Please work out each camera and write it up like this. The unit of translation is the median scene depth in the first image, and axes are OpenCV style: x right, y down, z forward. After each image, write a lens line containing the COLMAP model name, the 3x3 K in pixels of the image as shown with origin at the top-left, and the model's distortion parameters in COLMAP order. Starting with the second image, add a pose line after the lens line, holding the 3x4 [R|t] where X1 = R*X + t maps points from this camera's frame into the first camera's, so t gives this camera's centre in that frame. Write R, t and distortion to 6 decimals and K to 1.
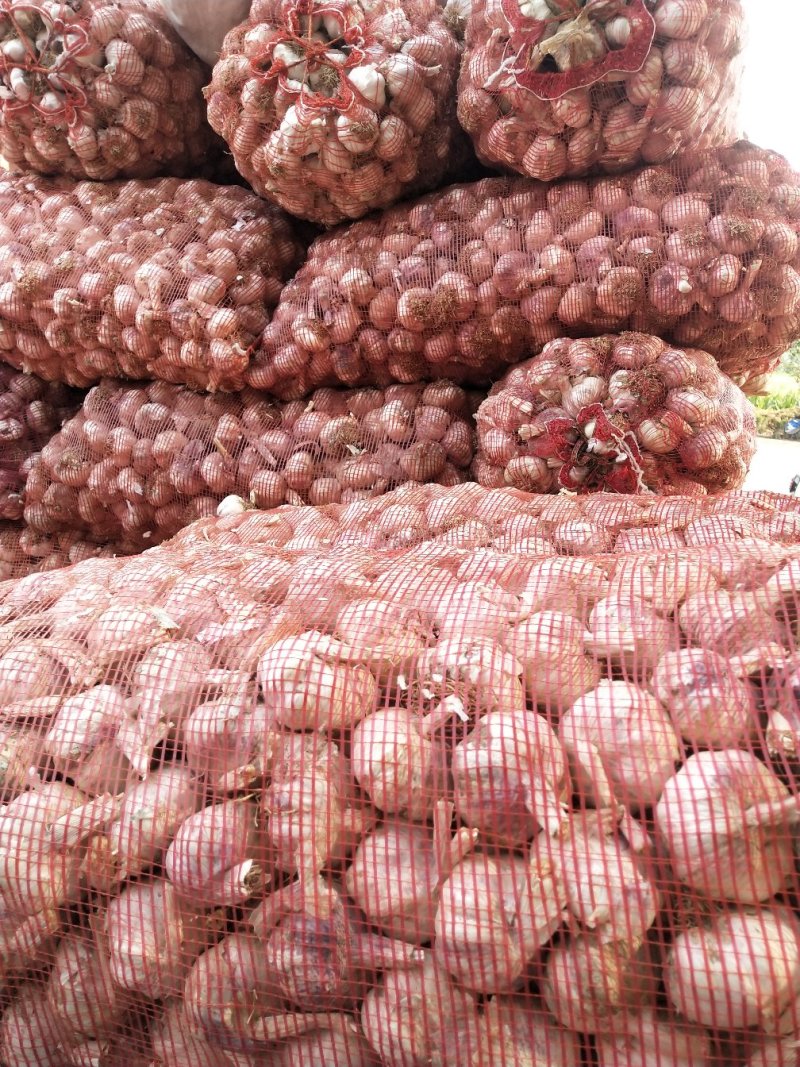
lens RADIAL K [[807.4, 0, 400.0], [0, 807.4, 533.5], [0, 0, 1]] dist [-0.038007, 0.052556]
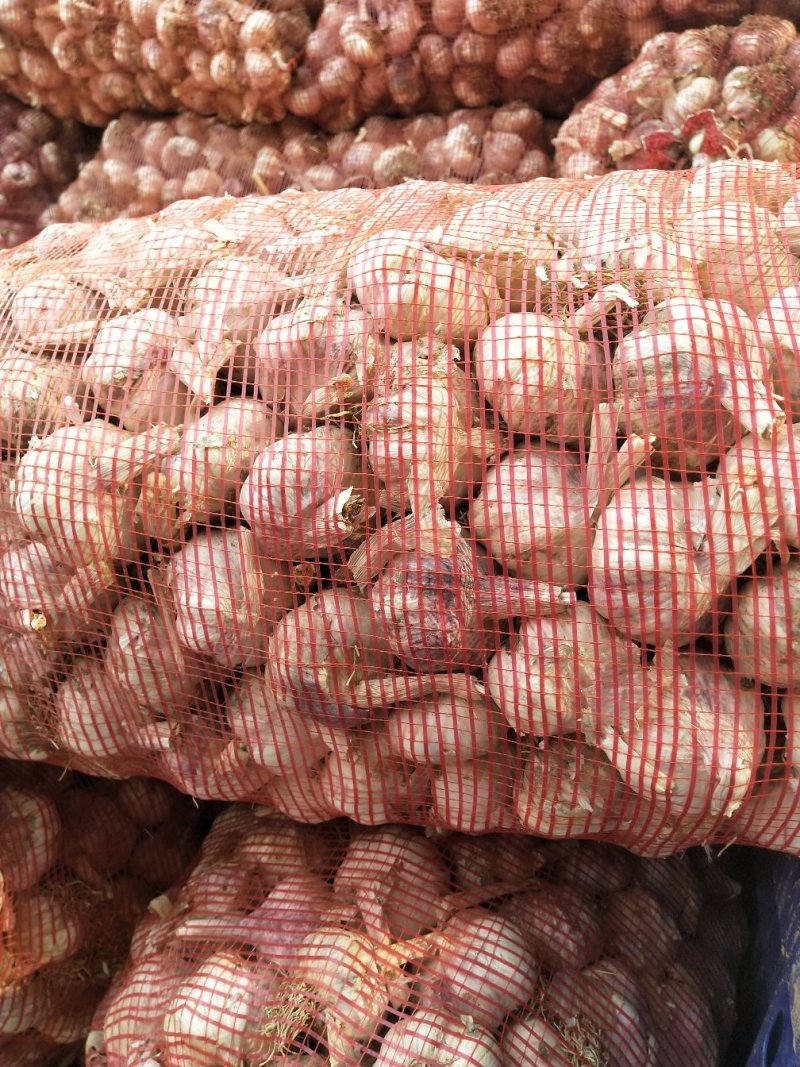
lens RADIAL K [[807.4, 0, 400.0], [0, 807.4, 533.5], [0, 0, 1]] dist [-0.038007, 0.052556]
pose [[0.999364, 0.010616, -0.034046, -0.103701], [-0.004025, 0.982139, 0.188113, 0.285749], [0.035435, -0.187857, 0.981557, 0.209620]]
